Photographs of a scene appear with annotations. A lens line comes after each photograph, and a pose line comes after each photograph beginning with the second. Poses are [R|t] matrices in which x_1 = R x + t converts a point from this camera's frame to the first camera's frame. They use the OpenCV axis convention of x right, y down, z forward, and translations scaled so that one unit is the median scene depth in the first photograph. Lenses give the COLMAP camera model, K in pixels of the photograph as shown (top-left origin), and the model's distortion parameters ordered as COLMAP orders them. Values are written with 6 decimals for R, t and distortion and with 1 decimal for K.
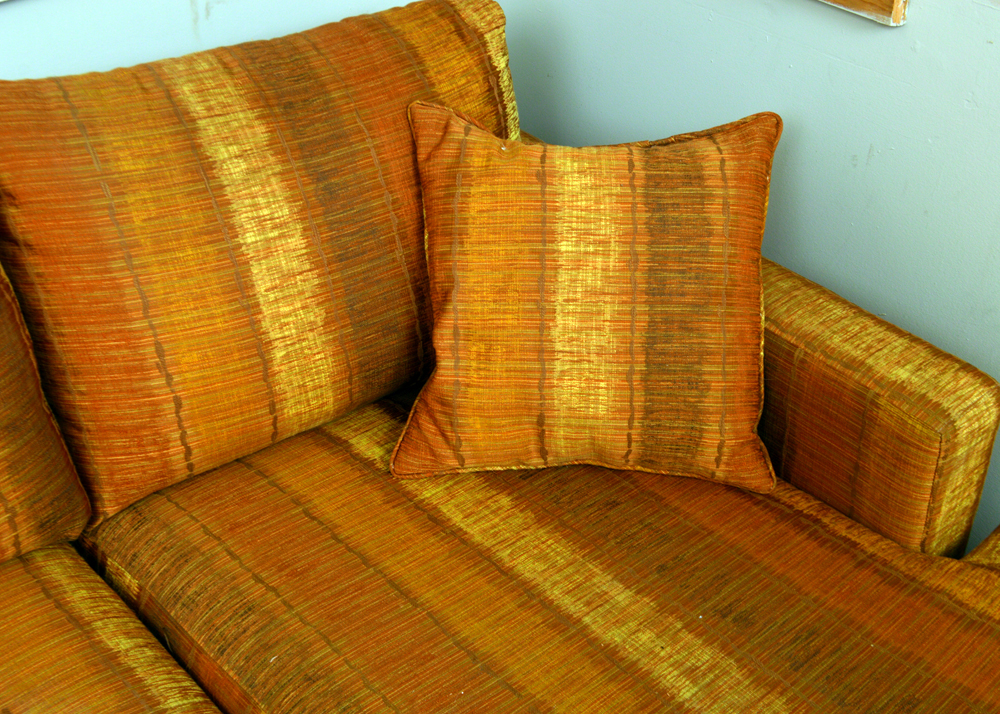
lens RADIAL K [[1276.7, 0, 500.0], [0, 1276.7, 357.0], [0, 0, 1]] dist [-0.020596, -0.048437]
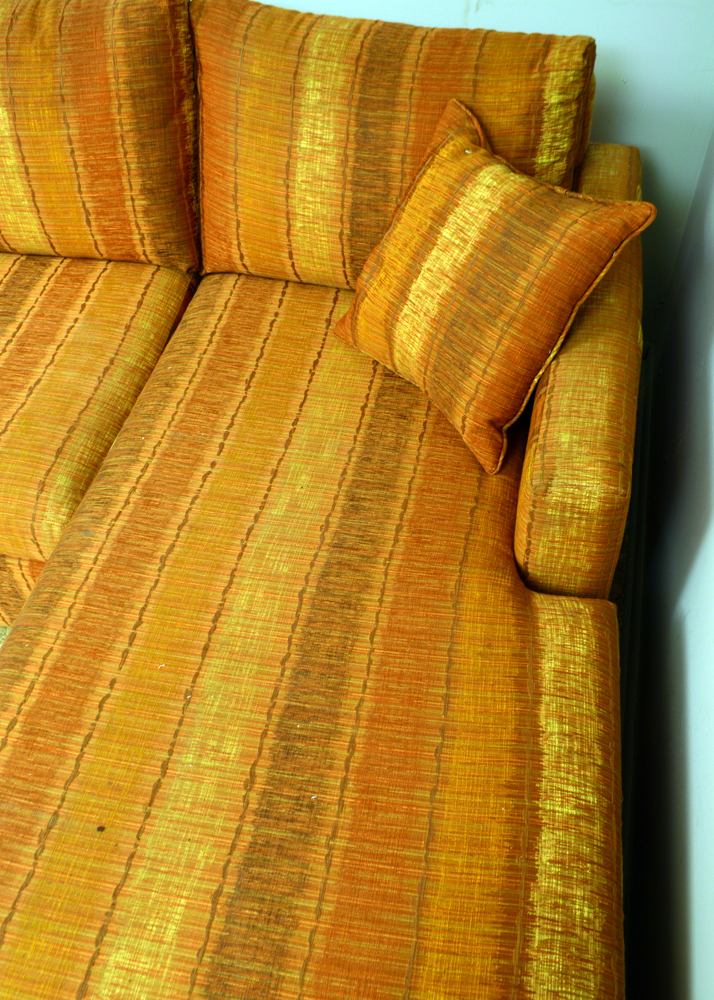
lens RADIAL K [[846.4, 0, 357.0], [0, 846.4, 500.0], [0, 0, 1]] dist [-0.013040, -0.005792]
pose [[0.611599, 0.576722, -0.541607, 0.650701], [-0.423170, 0.816872, 0.391978, -0.167479], [0.668486, -0.010542, 0.743650, 0.254862]]
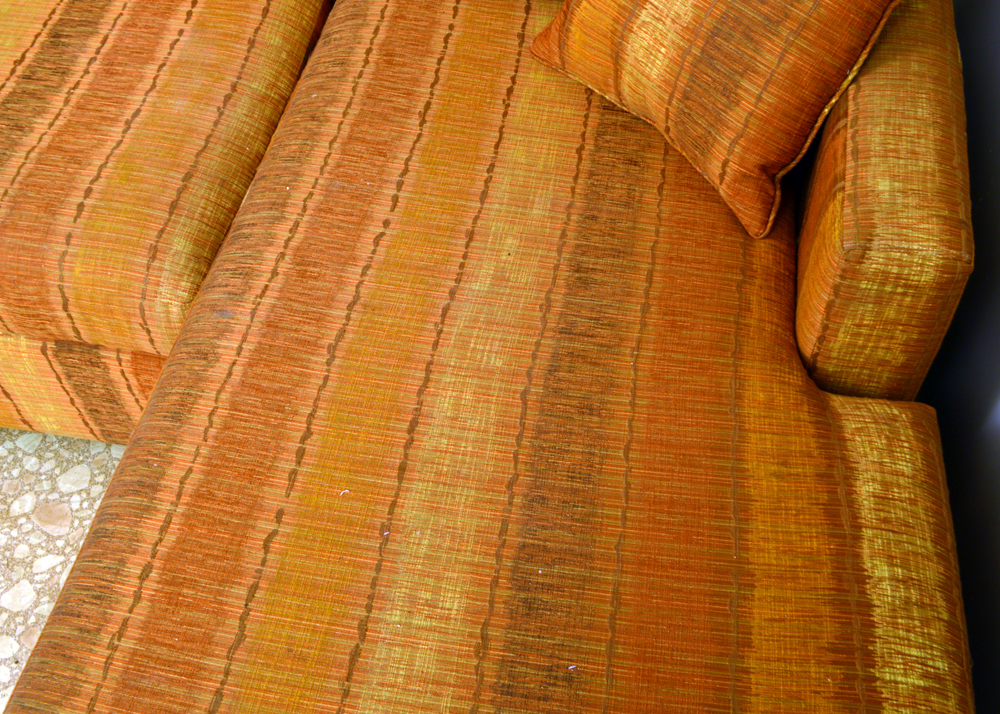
lens RADIAL K [[1020.1, 0, 491.3], [0, 1020.1, 360.9], [0, 0, 1]] dist [-0.020182, -0.007041]
pose [[0.627682, 0.612637, -0.480303, 0.550316], [-0.438904, 0.788075, 0.431626, -0.076231], [0.642945, -0.060117, 0.763549, 0.253066]]
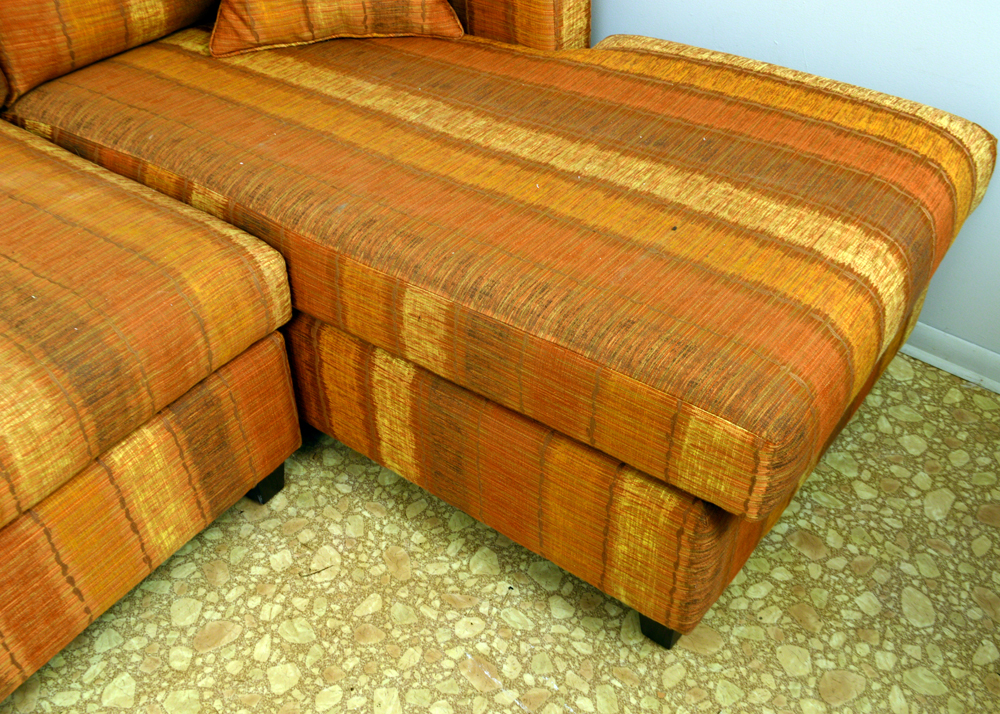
lens RADIAL K [[1064.6, 0, 500.0], [0, 1064.6, 357.0], [0, 0, 1]] dist [-0.015286, -0.010916]
pose [[0.975029, -0.155124, 0.158920, -0.008277], [0.139415, 0.984576, 0.105705, 0.374848], [-0.172867, -0.080910, 0.981616, -0.327913]]
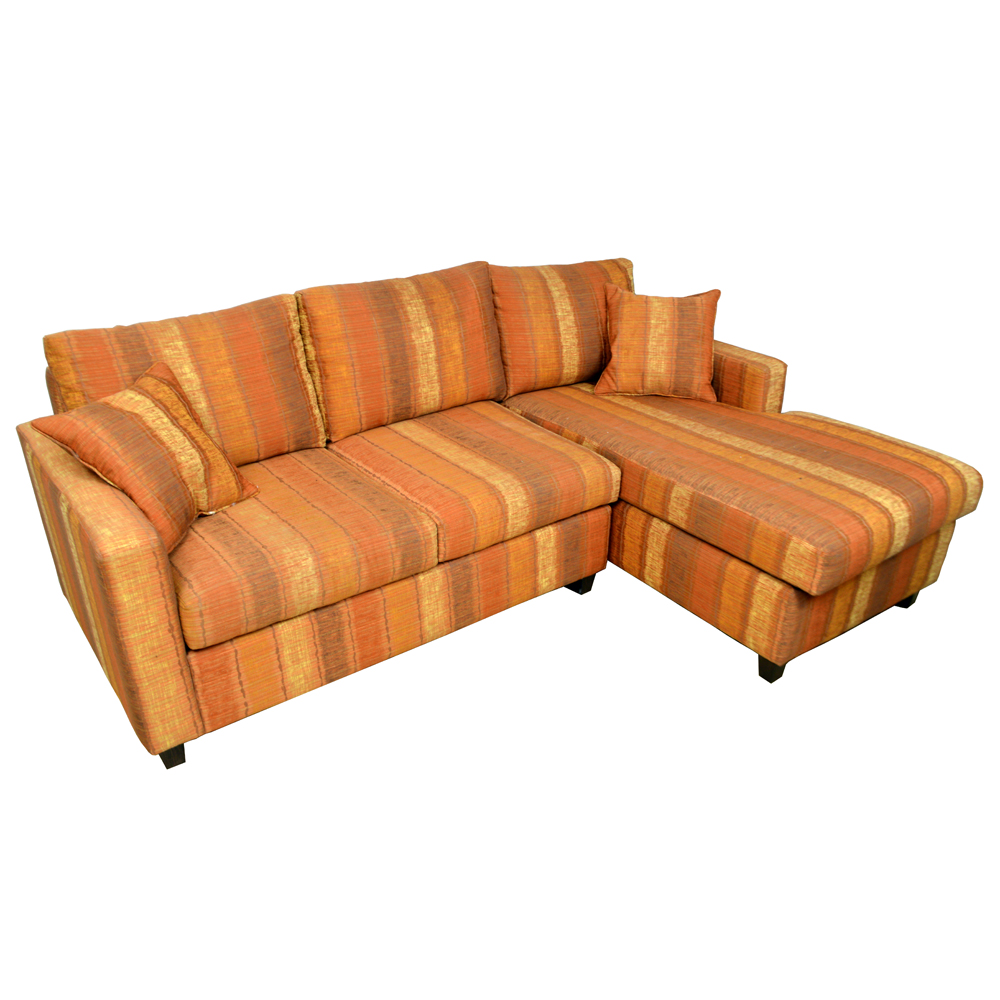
lens RADIAL K [[834.5, 0, 500.0], [0, 834.5, 500.0], [0, 0, 1]] dist [-0.000395, 0.004308]
pose [[0.995987, 0.048791, -0.075024, -0.159208], [-0.059189, 0.987908, -0.143300, 0.705208], [0.067125, 0.147165, 0.986832, -1.098612]]
